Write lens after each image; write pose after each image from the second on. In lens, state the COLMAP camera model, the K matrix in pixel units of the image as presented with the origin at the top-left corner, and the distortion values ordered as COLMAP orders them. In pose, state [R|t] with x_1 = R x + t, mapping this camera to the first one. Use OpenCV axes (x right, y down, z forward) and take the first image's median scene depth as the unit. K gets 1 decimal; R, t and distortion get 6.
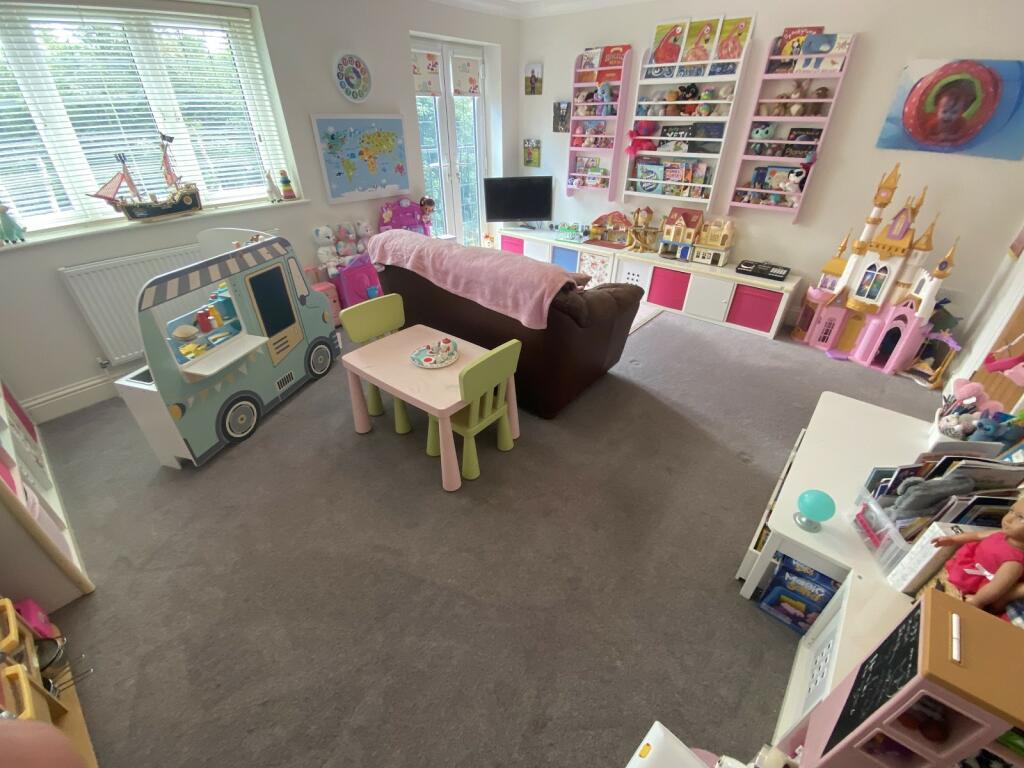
lens RADIAL K [[419.5, 0, 512.0], [0, 419.5, 384.0], [0, 0, 1]] dist [0.000163, -0.011679]
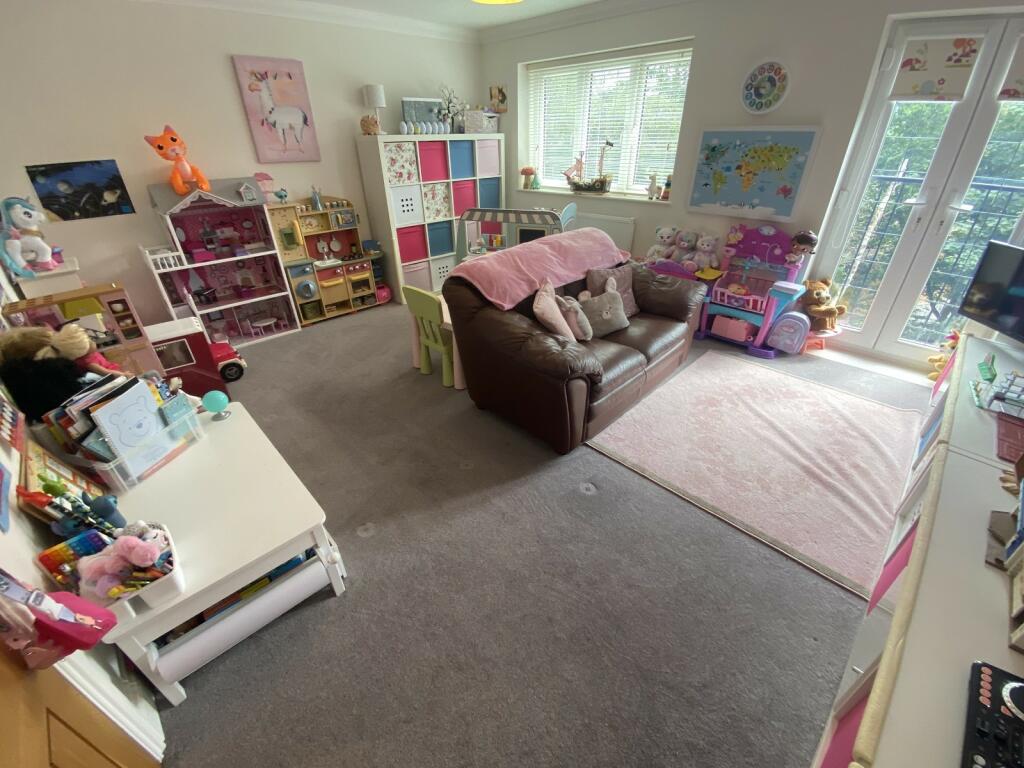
lens RADIAL K [[419.5, 0, 512.0], [0, 419.5, 384.0], [0, 0, 1]] dist [0.000163, -0.011679]
pose [[-0.069294, 0.508092, -0.858511, 0.765909], [-0.525008, 0.713191, 0.464462, -0.396041], [0.848272, 0.482909, 0.217332, 0.636417]]
